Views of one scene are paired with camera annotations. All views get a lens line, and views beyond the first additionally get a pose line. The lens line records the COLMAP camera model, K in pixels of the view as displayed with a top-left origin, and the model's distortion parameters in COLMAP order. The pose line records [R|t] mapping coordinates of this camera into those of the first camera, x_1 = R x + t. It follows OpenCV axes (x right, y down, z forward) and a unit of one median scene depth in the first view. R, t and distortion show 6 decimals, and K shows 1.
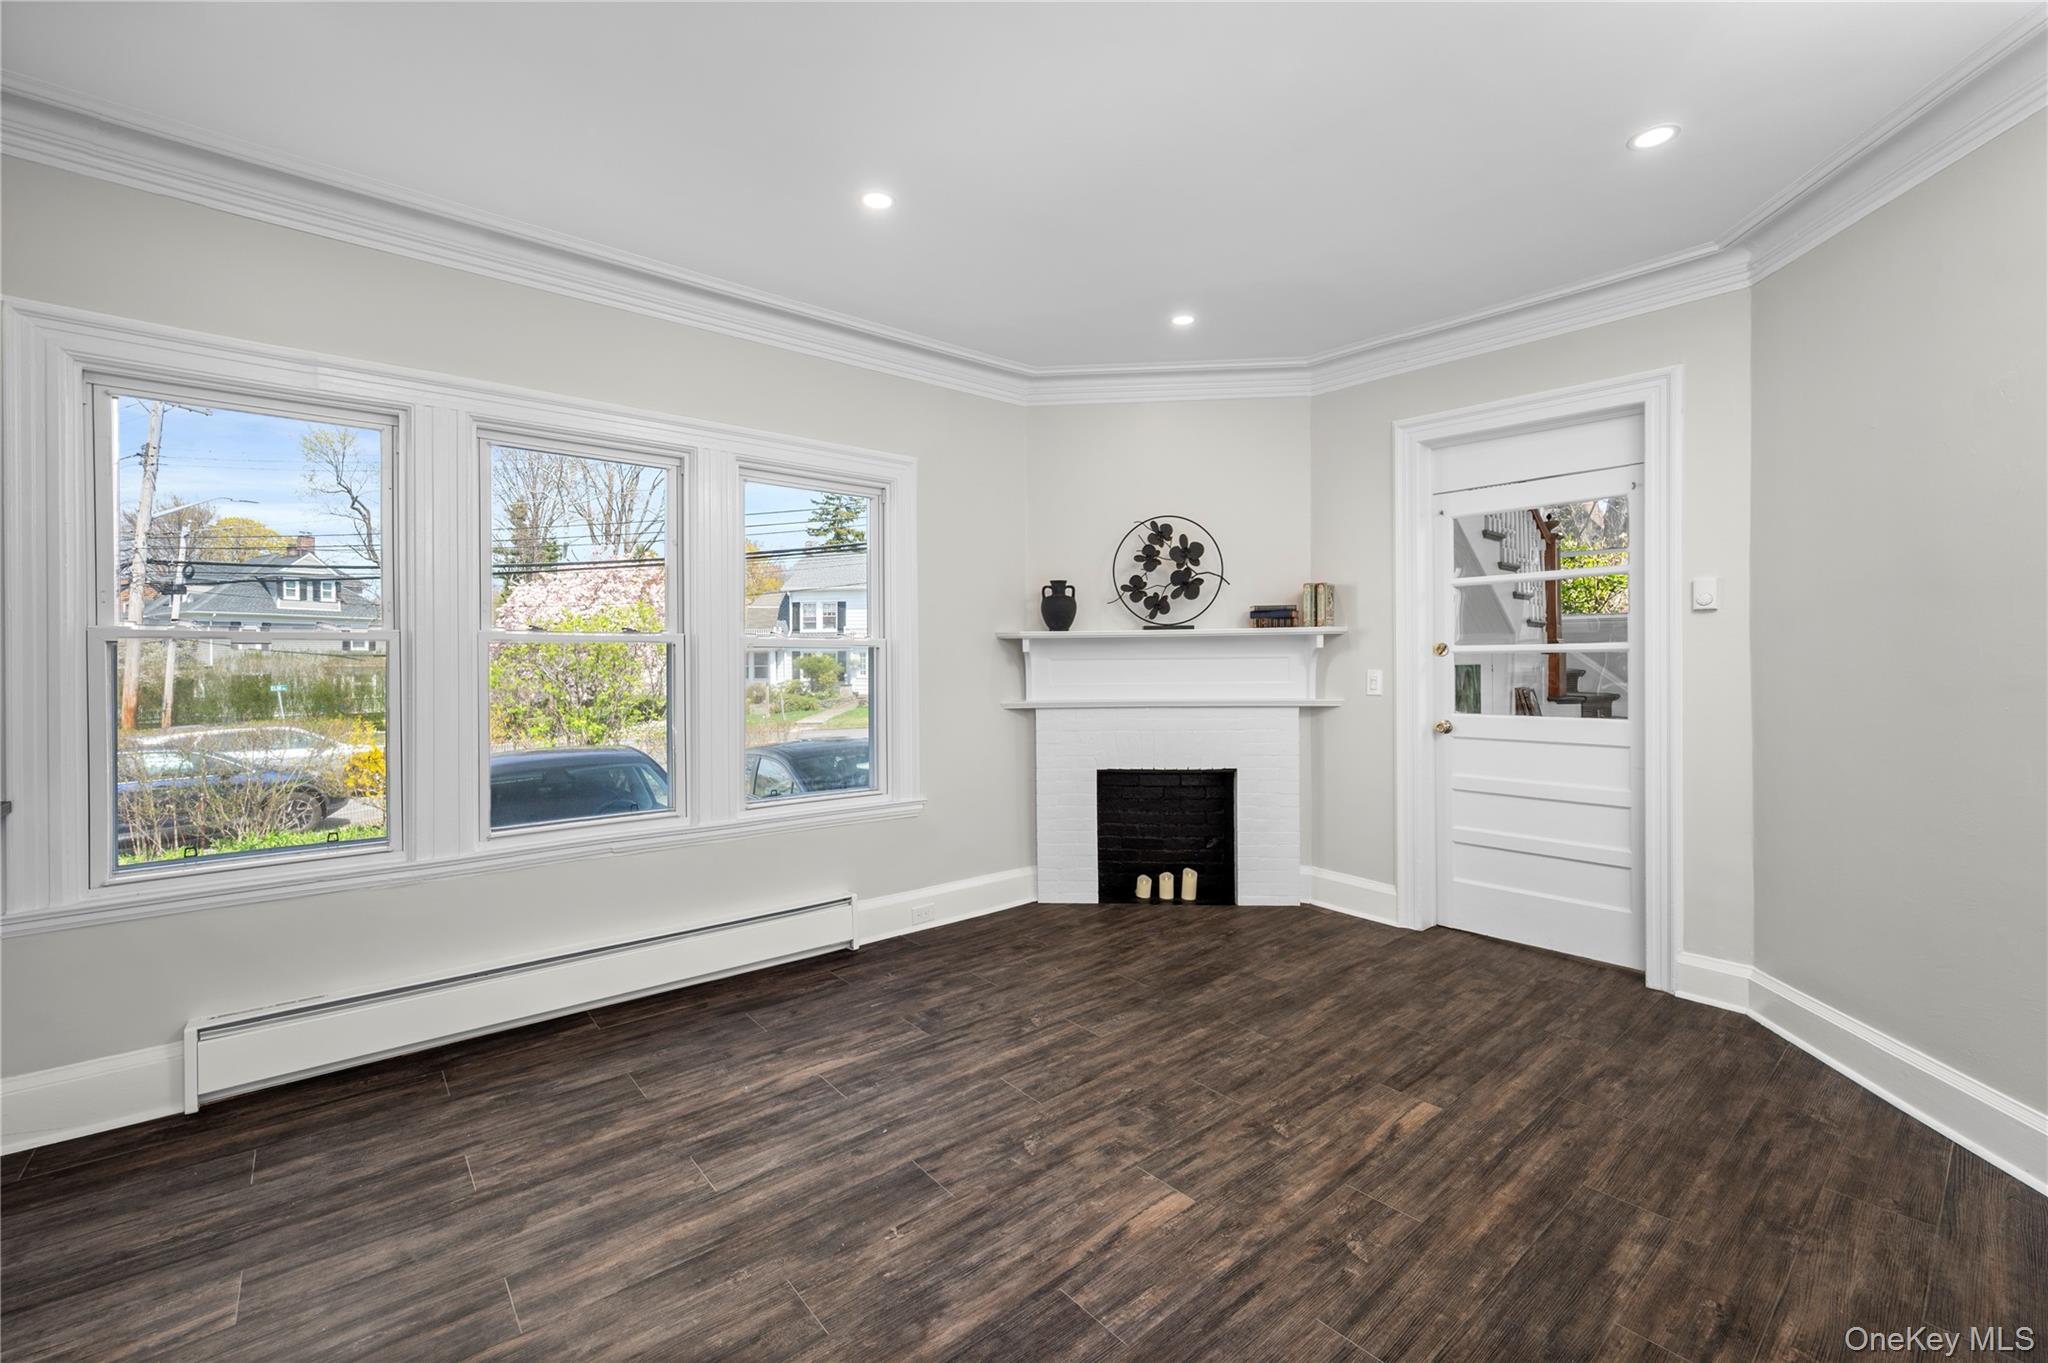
lens RADIAL K [[848.5, 0, 1035.0], [0, 848.5, 667.9], [0, 0, 1]] dist [-0.001732, -0.000147]
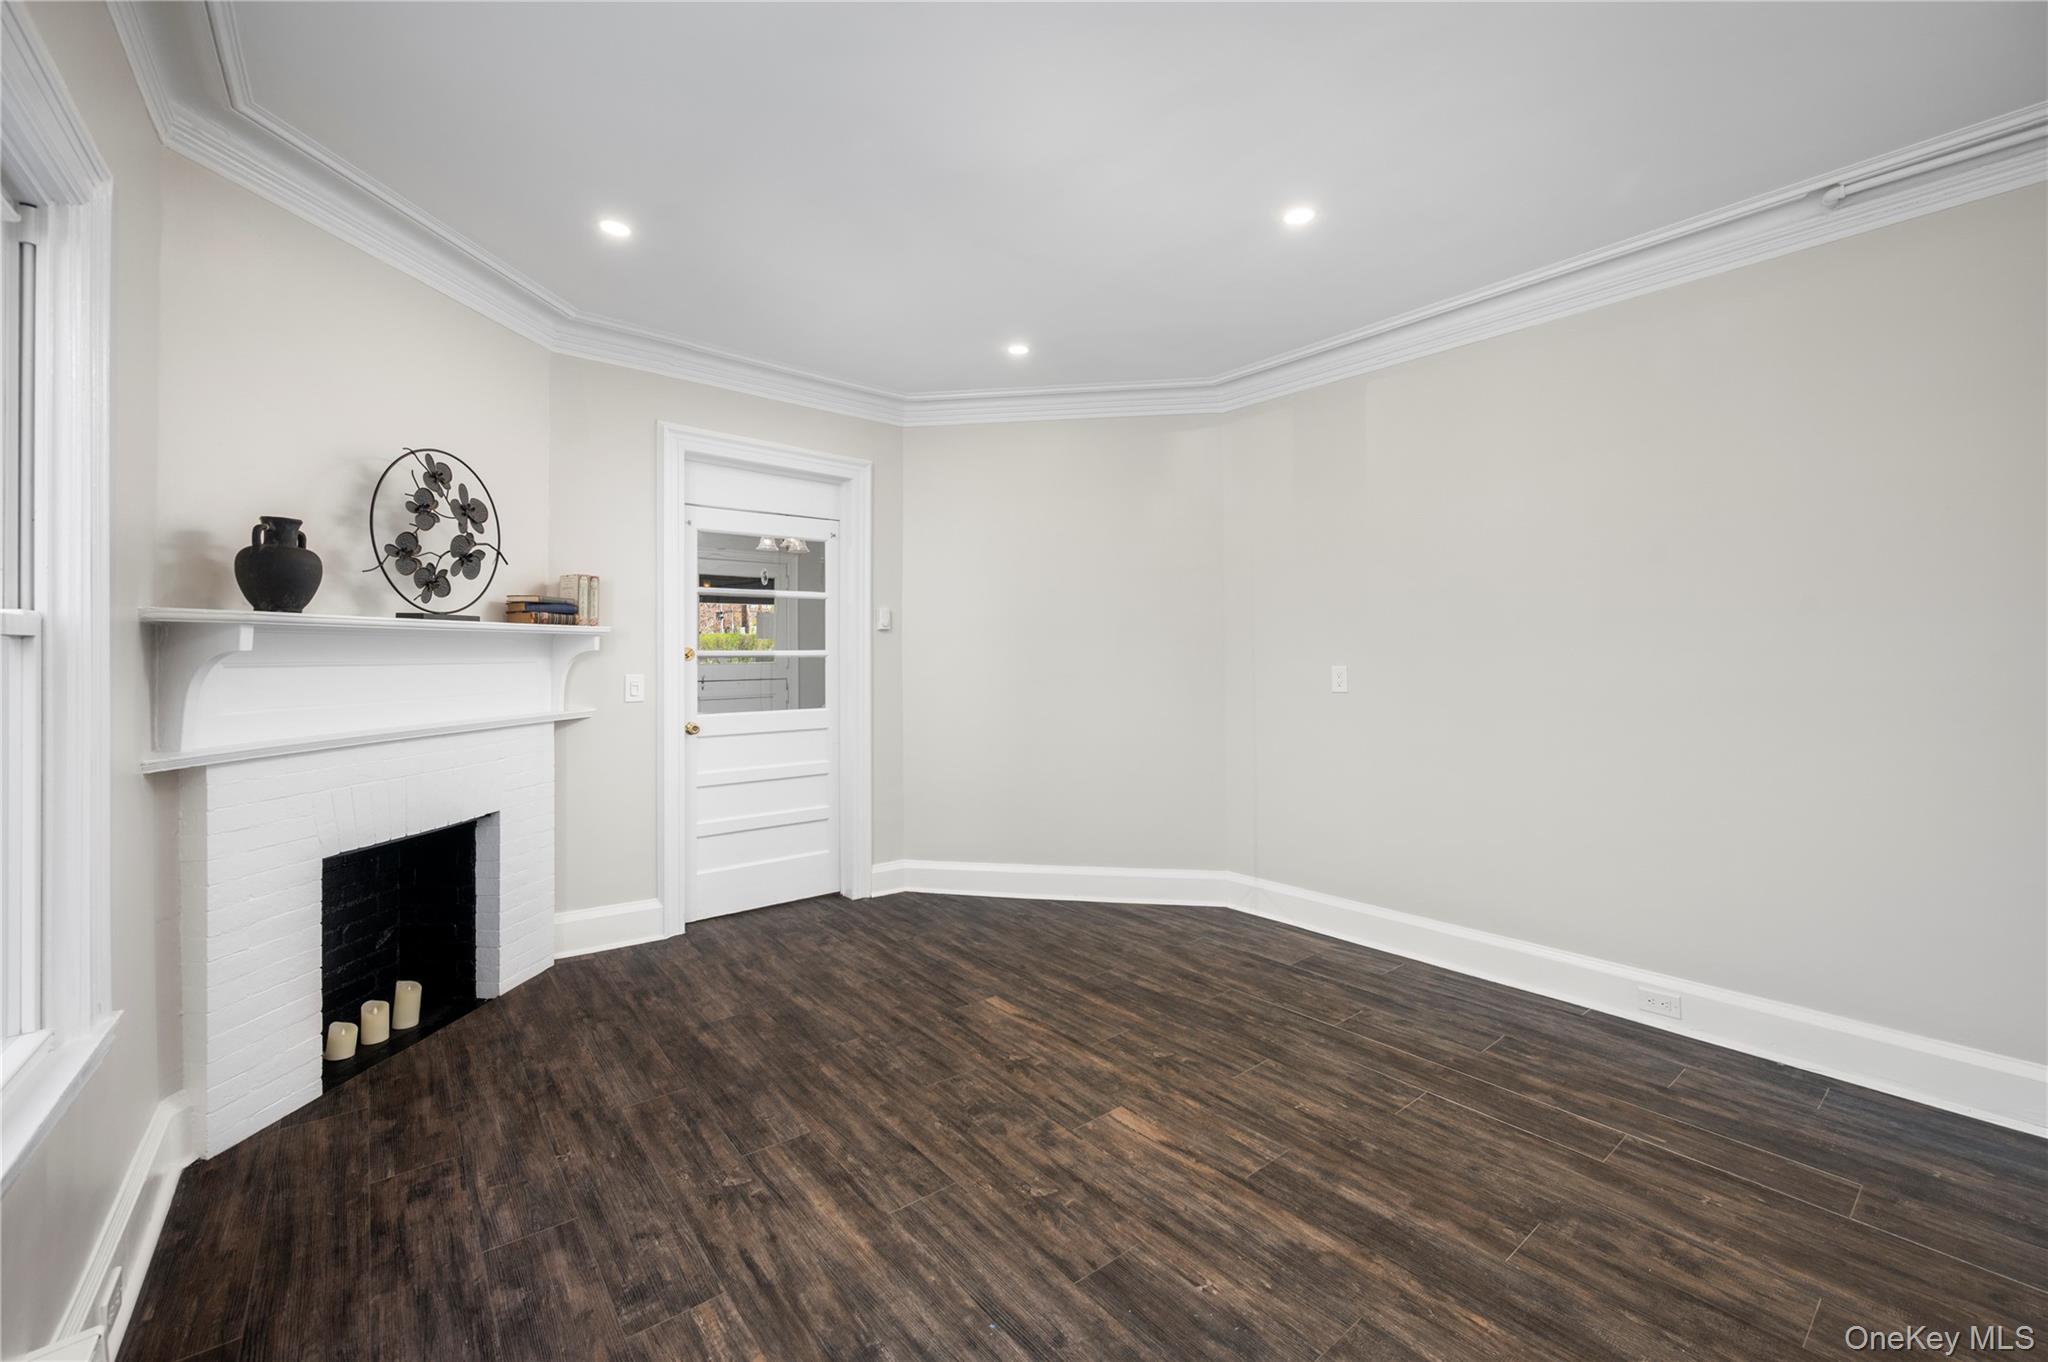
lens RADIAL K [[826.2, 0, 1034.7], [0, 826.2, 643.8], [0, 0, 1]] dist [-0.002101, 0.000010]
pose [[0.023523, 0.018955, 0.999544, -0.636621], [0.014423, 0.999710, -0.019298, -0.009680], [-0.999619, 0.014870, 0.023243, 0.681887]]
